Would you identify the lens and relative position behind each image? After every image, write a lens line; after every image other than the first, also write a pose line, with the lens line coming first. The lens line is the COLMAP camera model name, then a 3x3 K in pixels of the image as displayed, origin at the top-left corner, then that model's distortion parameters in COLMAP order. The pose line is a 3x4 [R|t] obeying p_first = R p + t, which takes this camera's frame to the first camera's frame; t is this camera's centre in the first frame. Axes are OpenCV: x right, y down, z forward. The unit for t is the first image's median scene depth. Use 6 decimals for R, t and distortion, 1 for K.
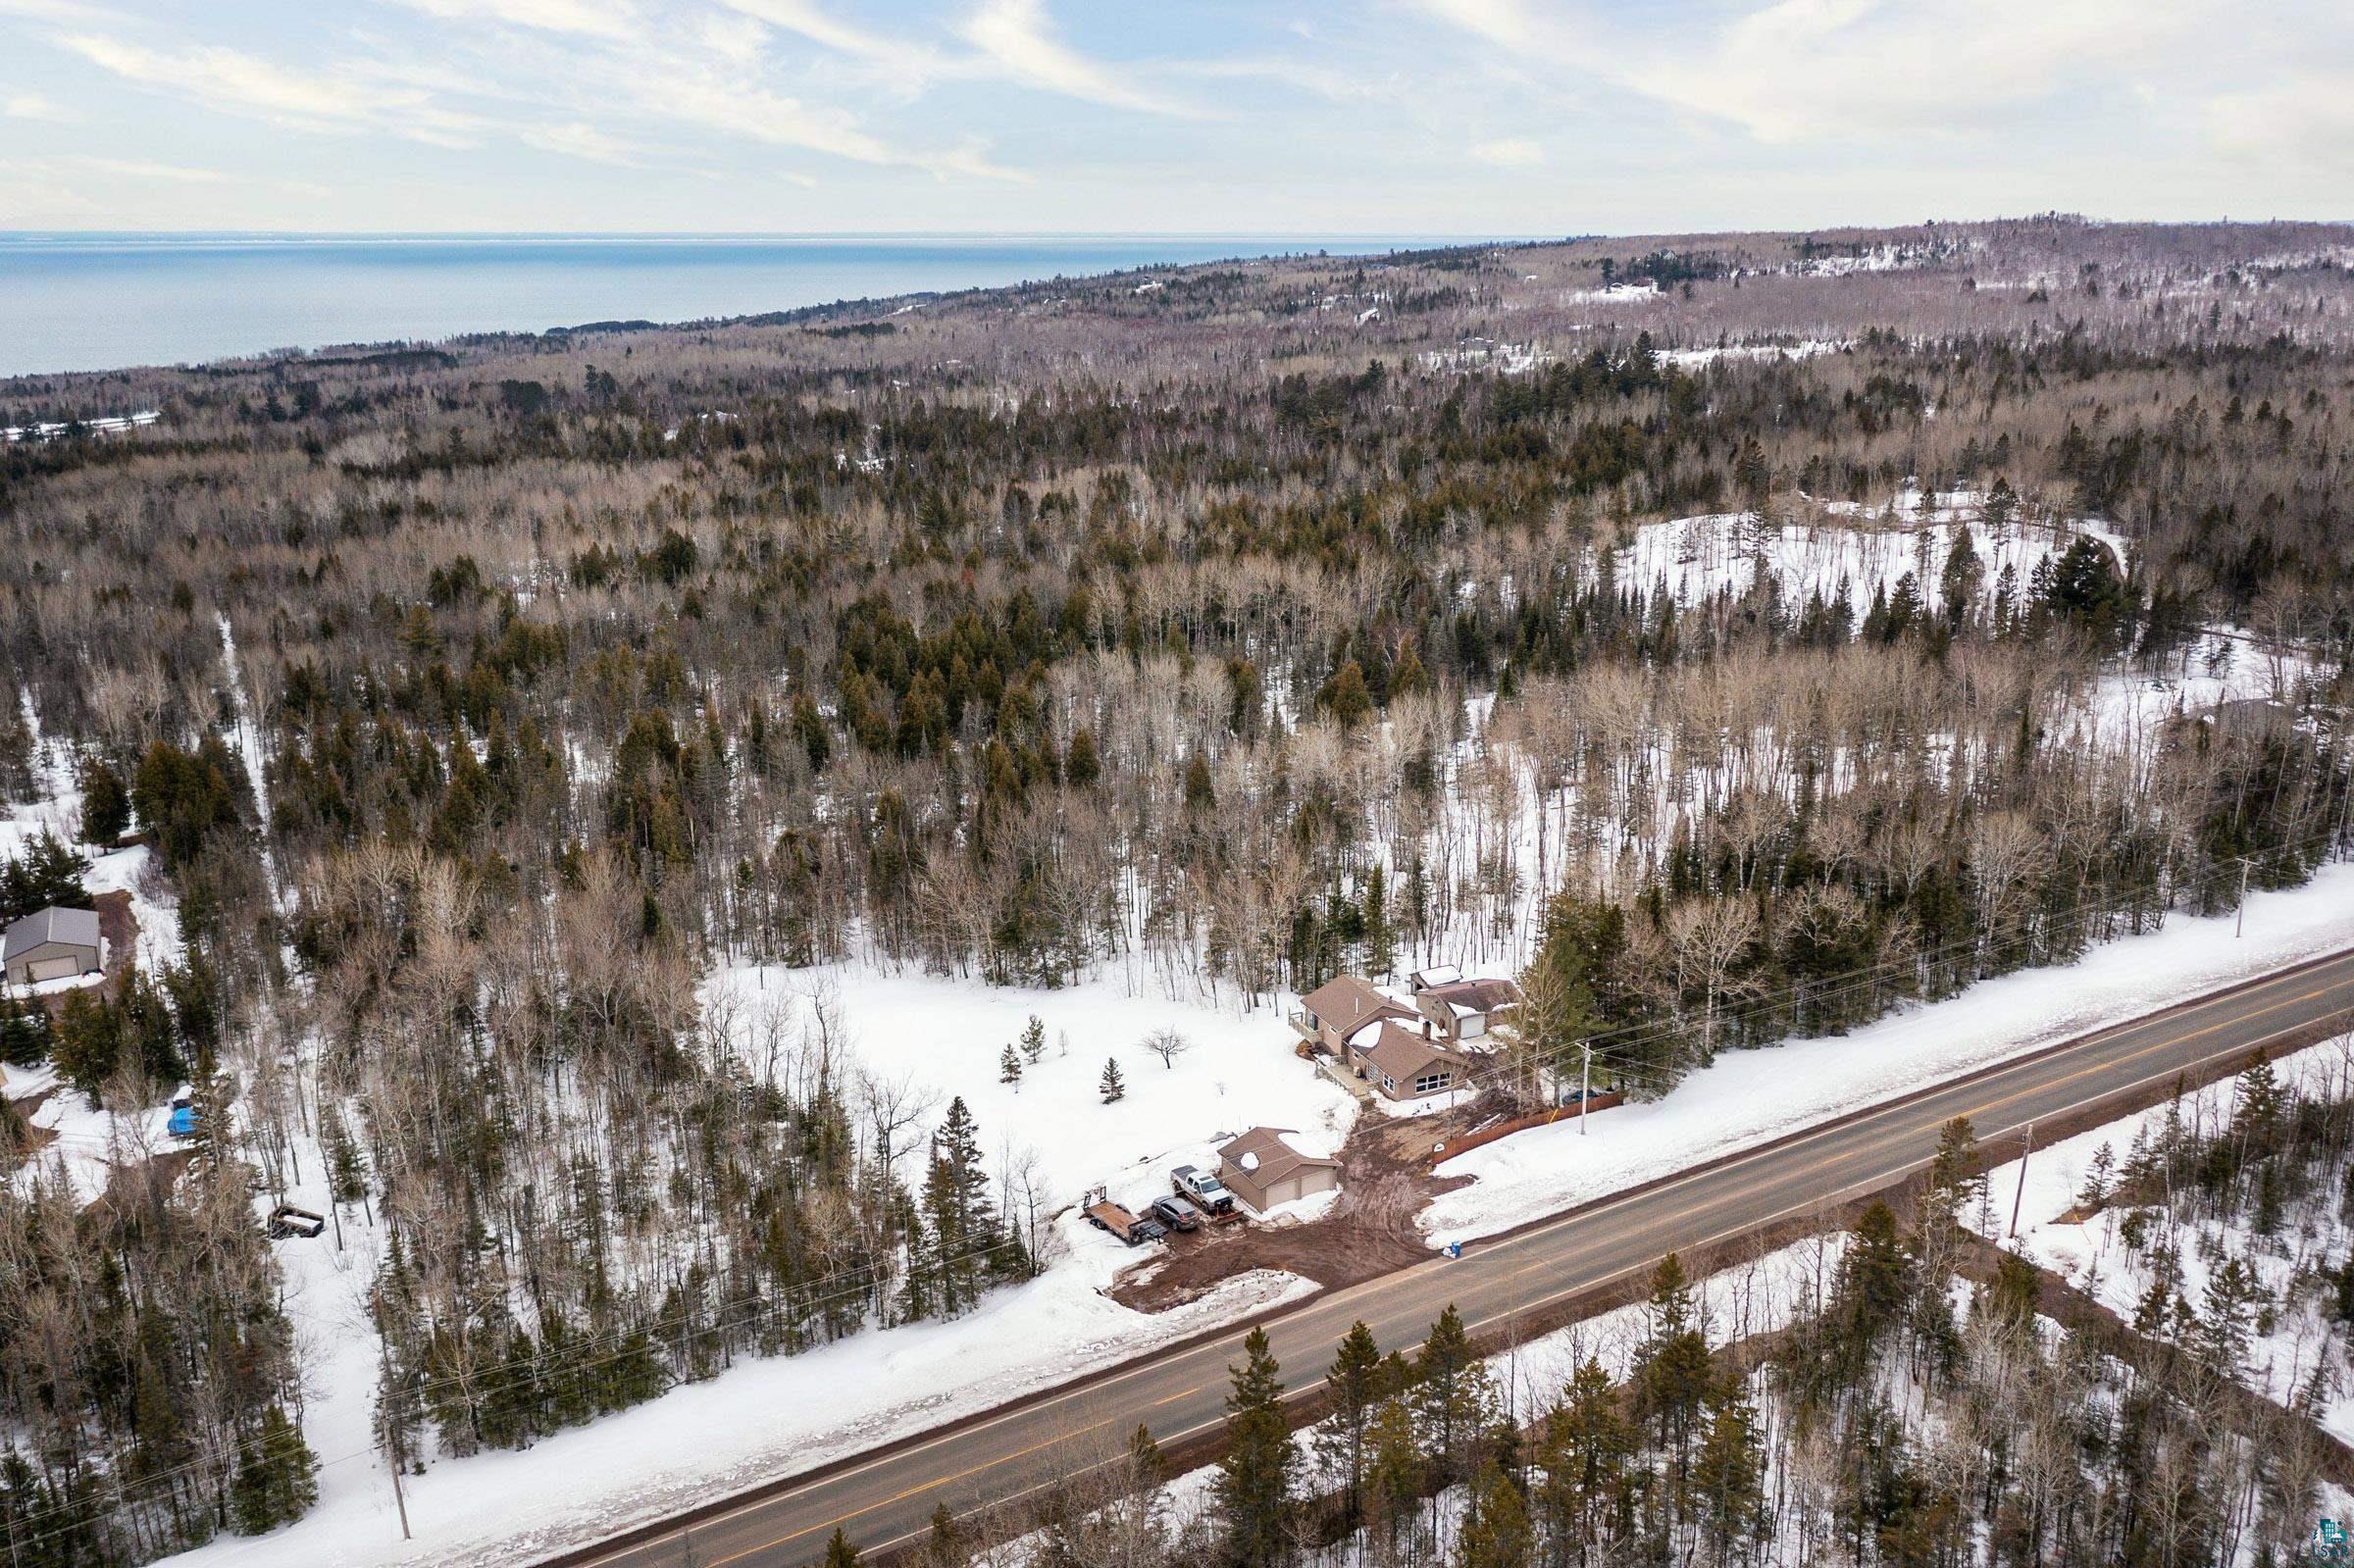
lens RADIAL K [[1877.7, 0, 1177.0], [0, 1877.7, 784.0], [0, 0, 1]] dist [-0.000349, -0.006229]
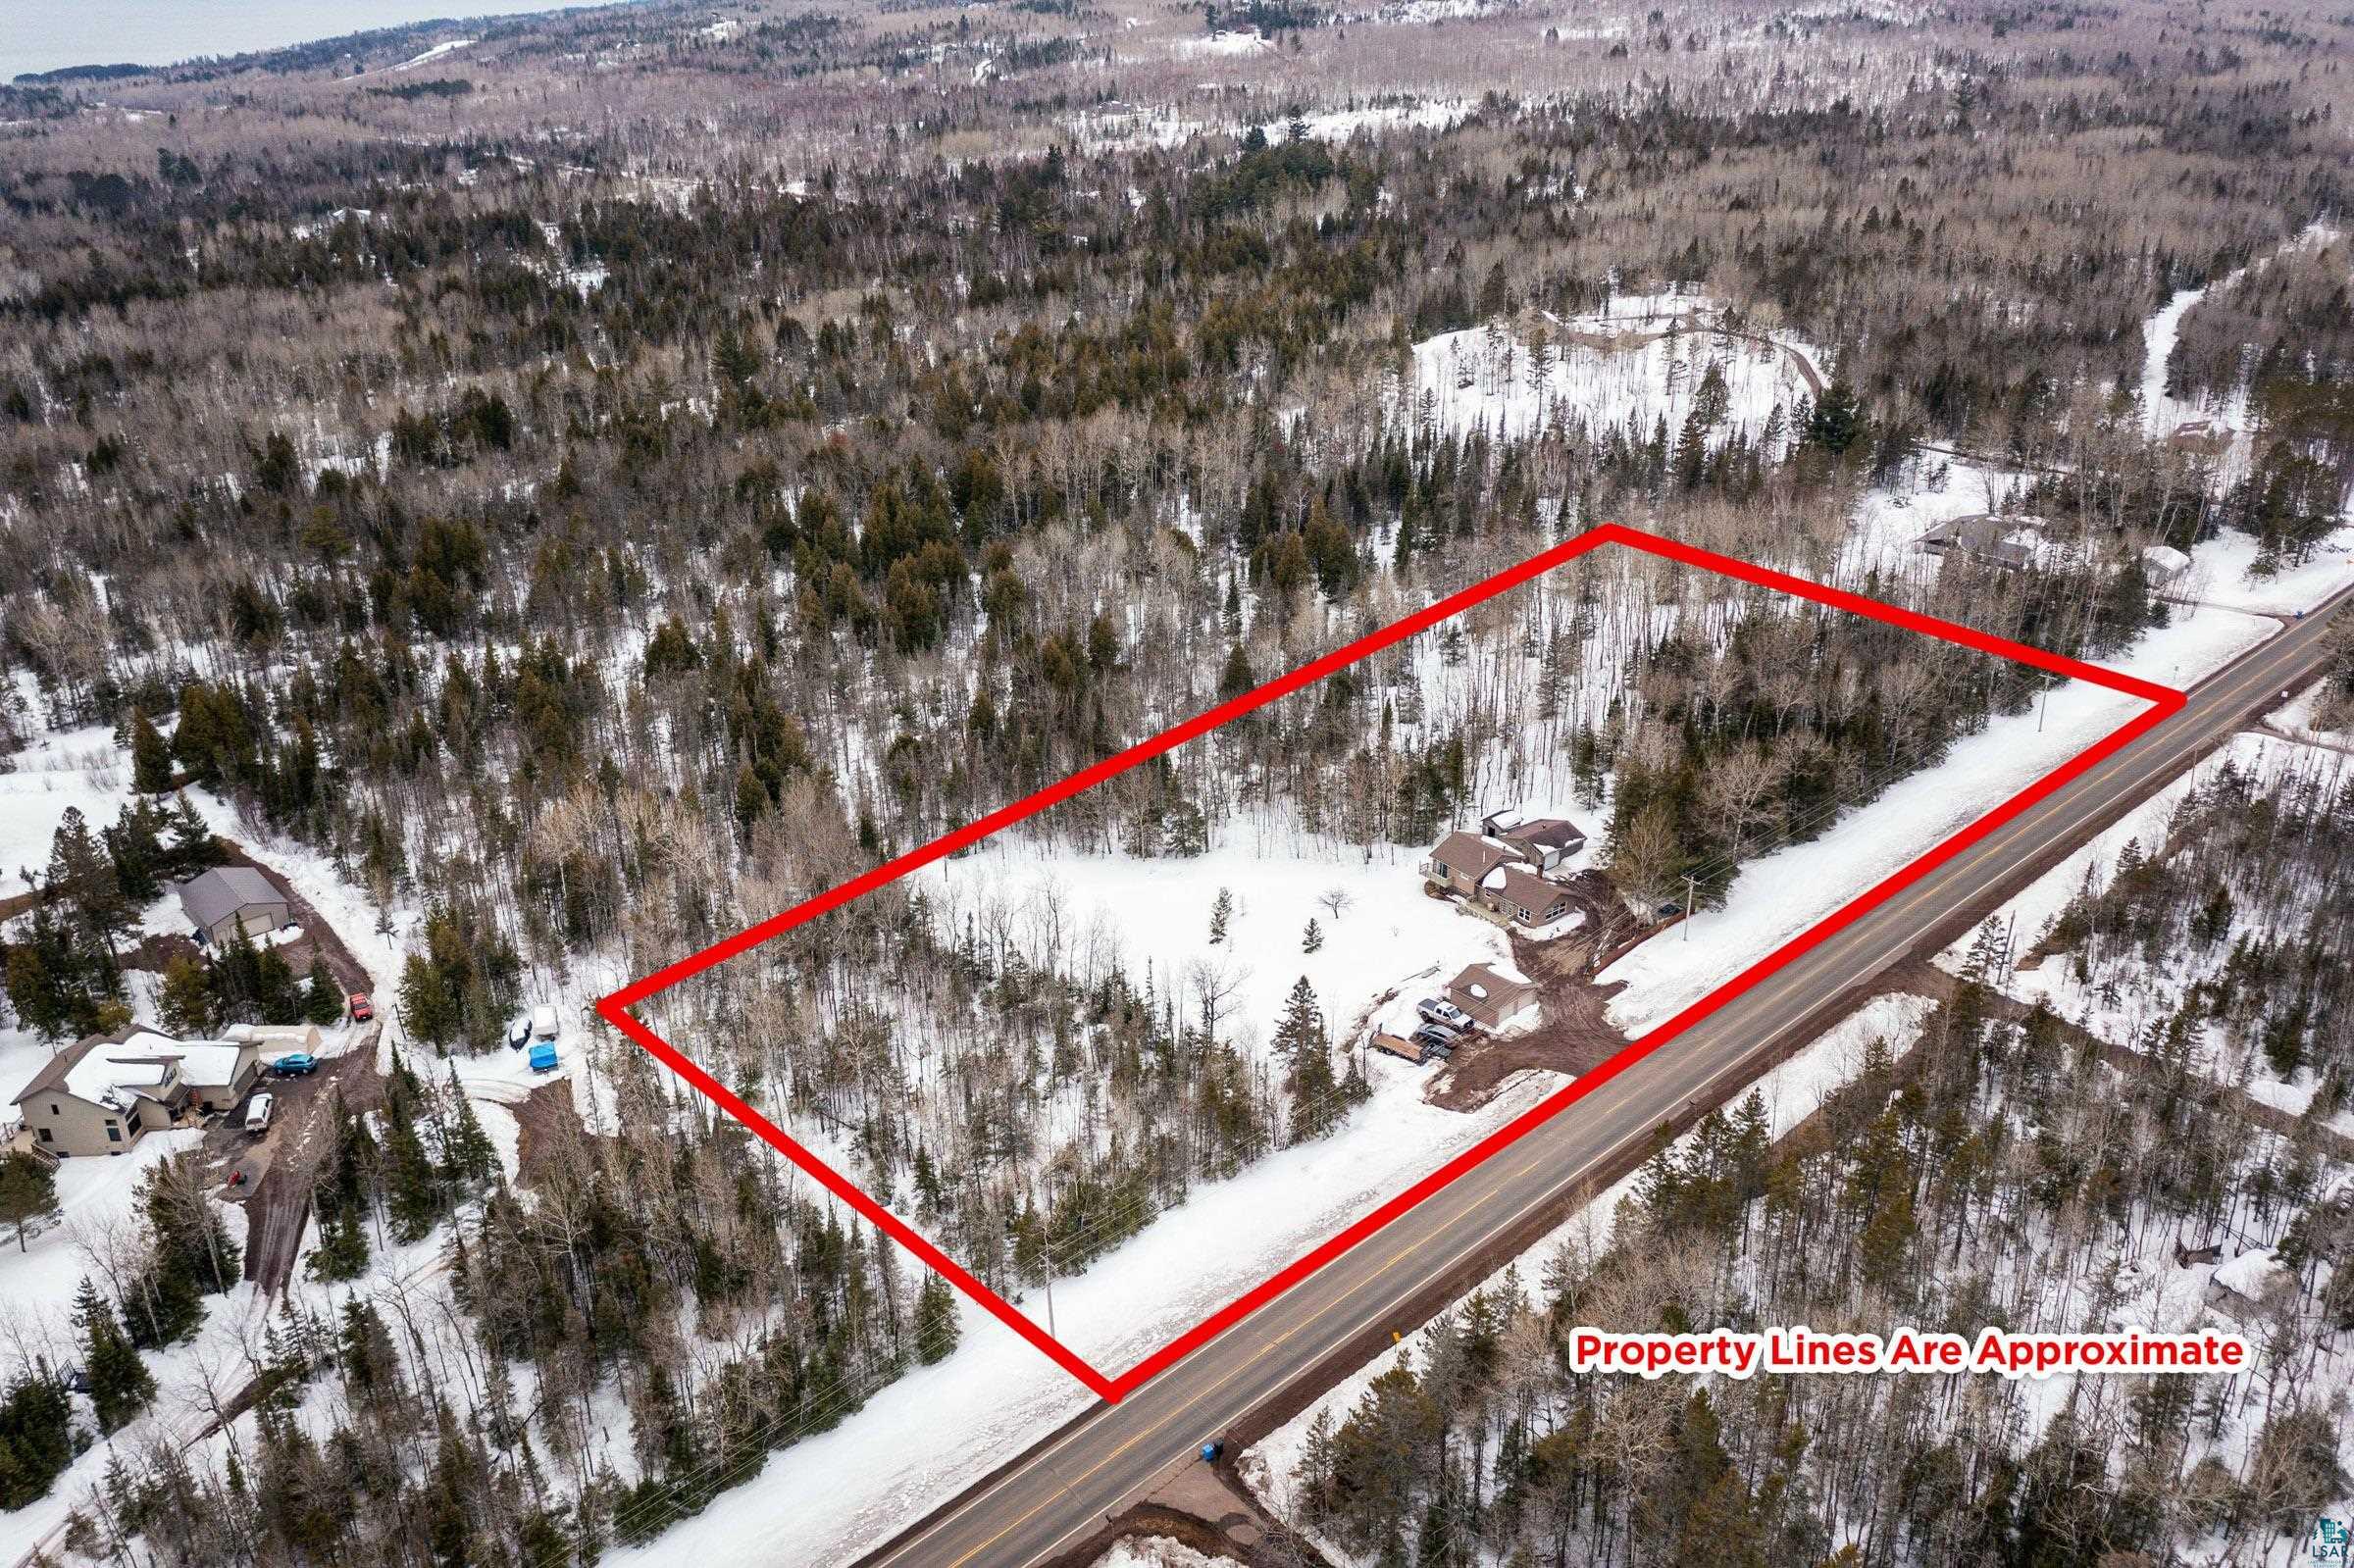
lens RADIAL K [[1887.2, 0, 1177.0], [0, 1887.2, 784.0], [0, 0, 1]] dist [0.003549, 0.000657]
pose [[0.970474, -0.096337, 0.221134, -0.266686], [0.064116, 0.986827, 0.148530, -0.094423], [-0.232530, -0.129966, 0.963866, -0.139736]]
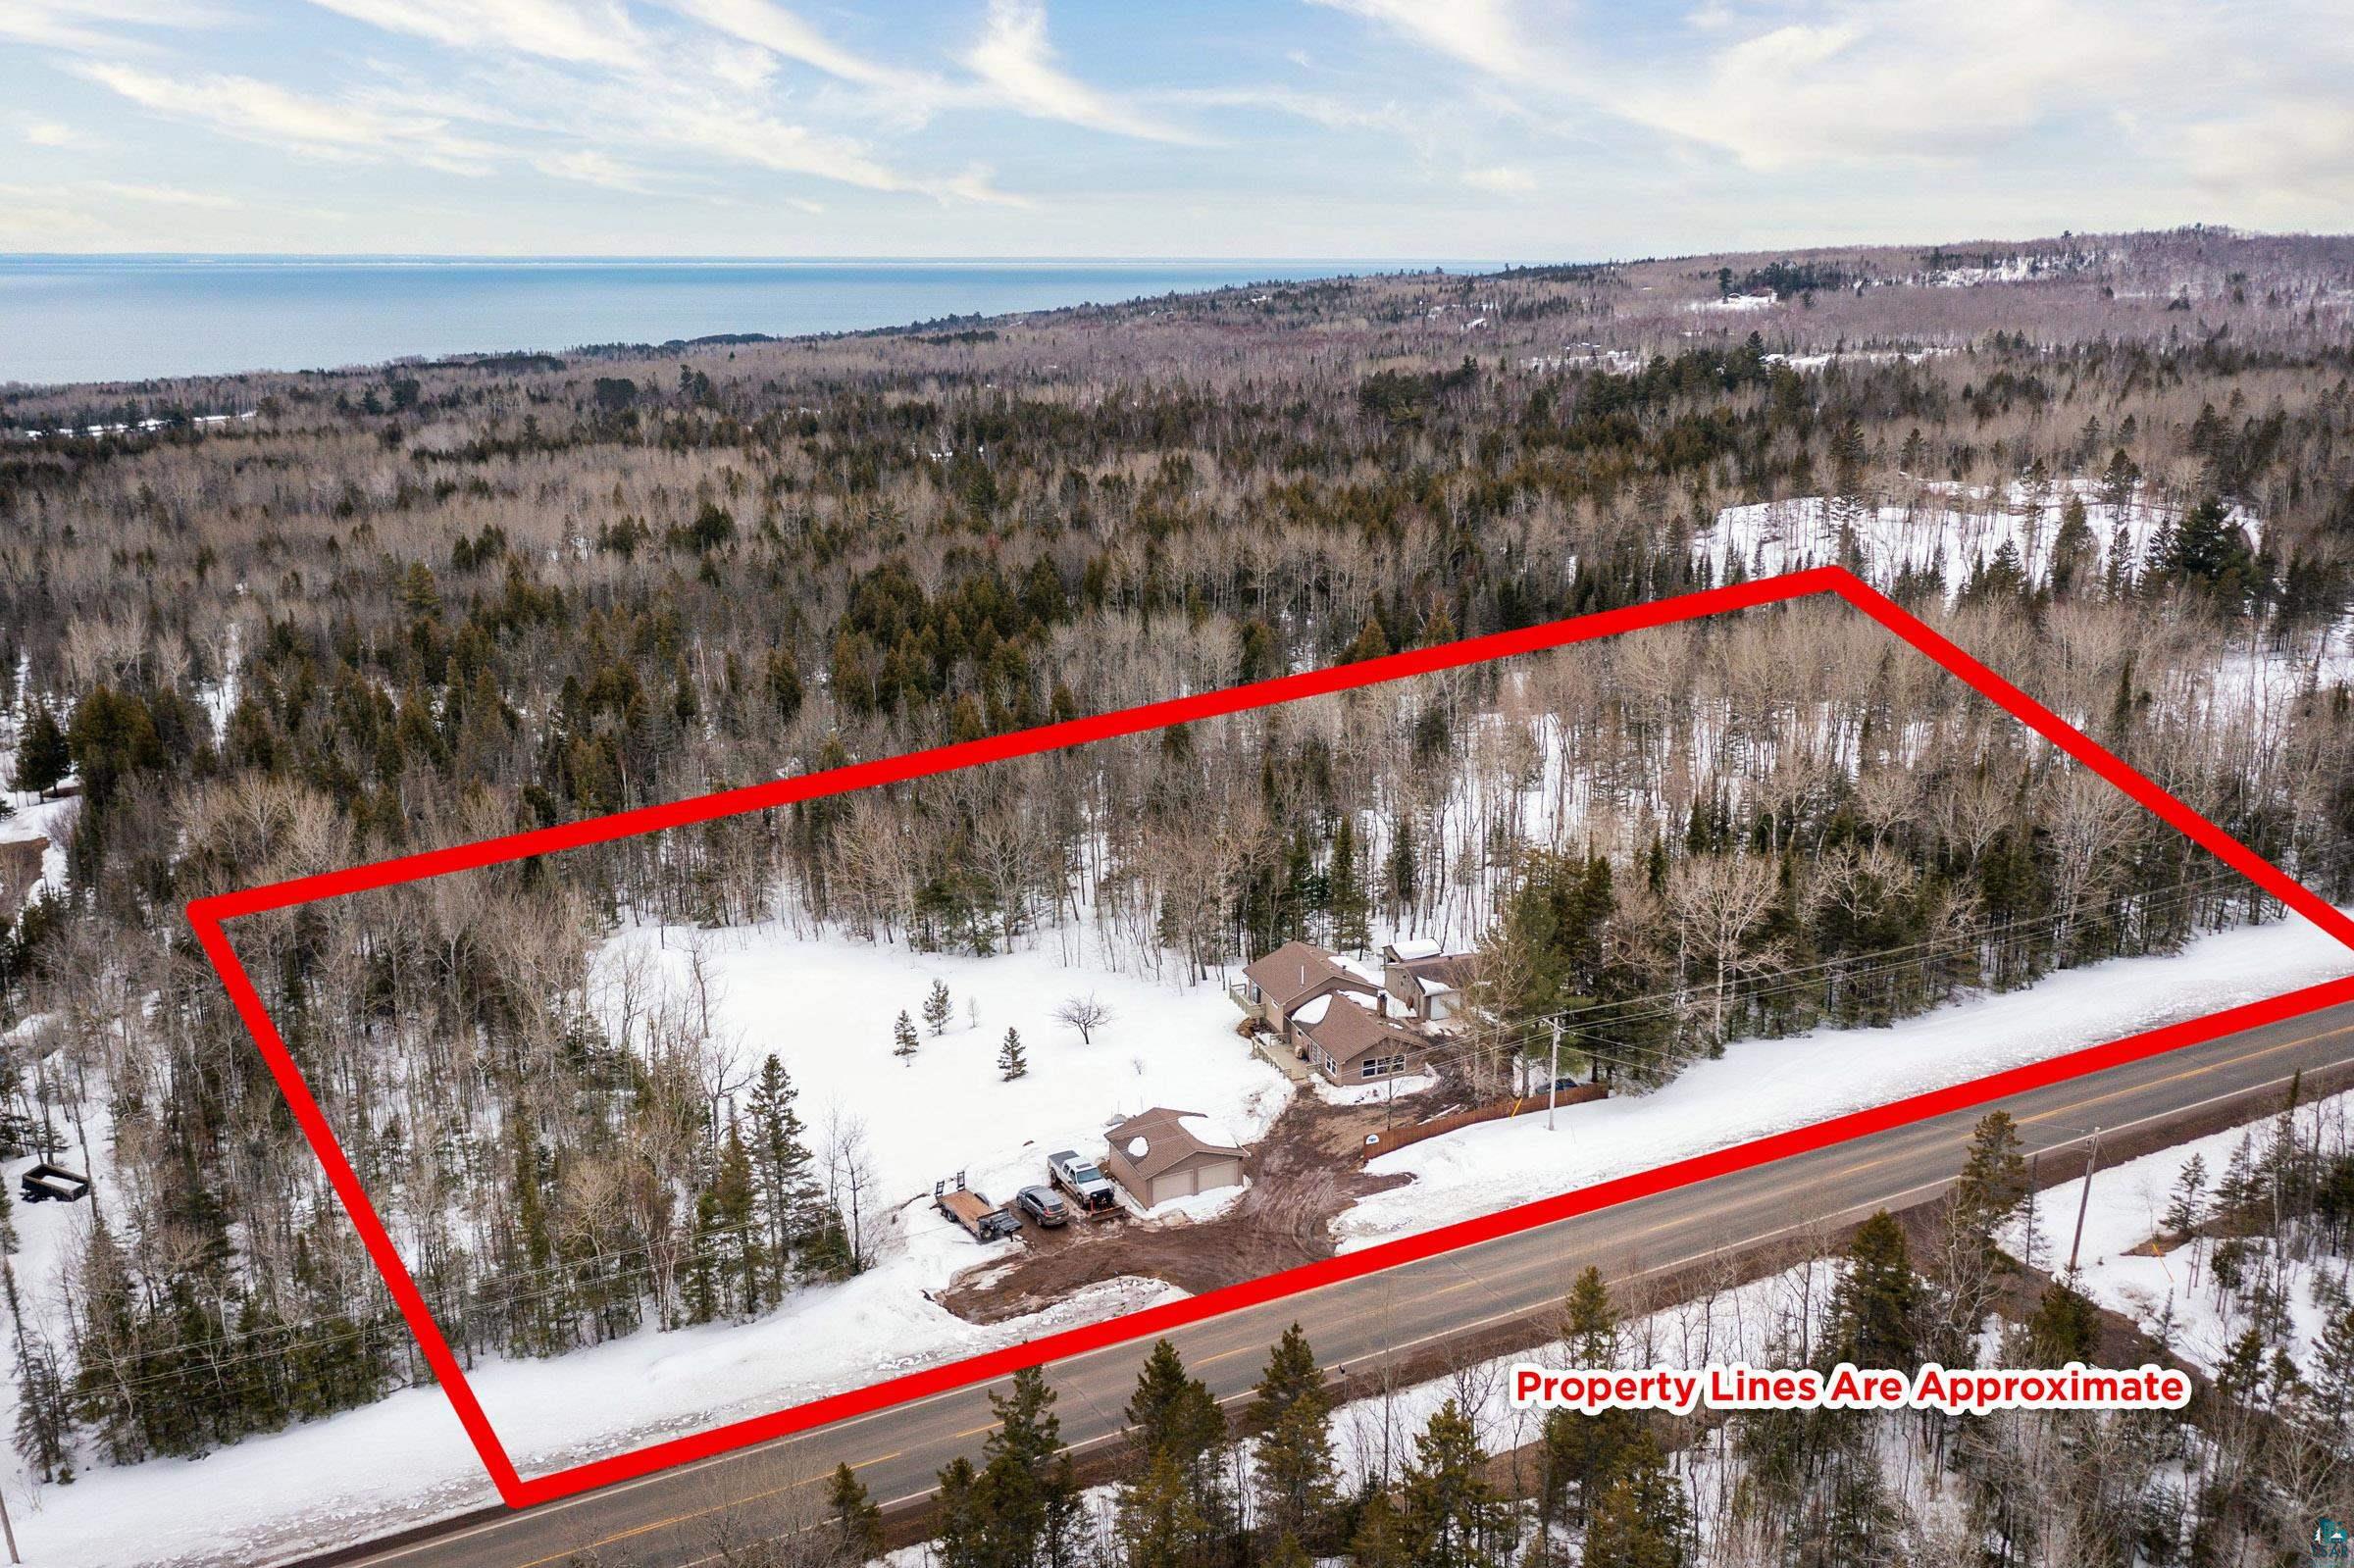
lens RADIAL K [[1872.0, 0, 1177.0], [0, 1872.0, 784.0], [0, 0, 1]] dist [-0.003968, -0.001585]
pose [[0.997843, 0.020326, -0.062426, 0.060720], [-0.021186, 0.999689, -0.013144, 0.029463], [0.062140, 0.014439, 0.997963, 0.099773]]
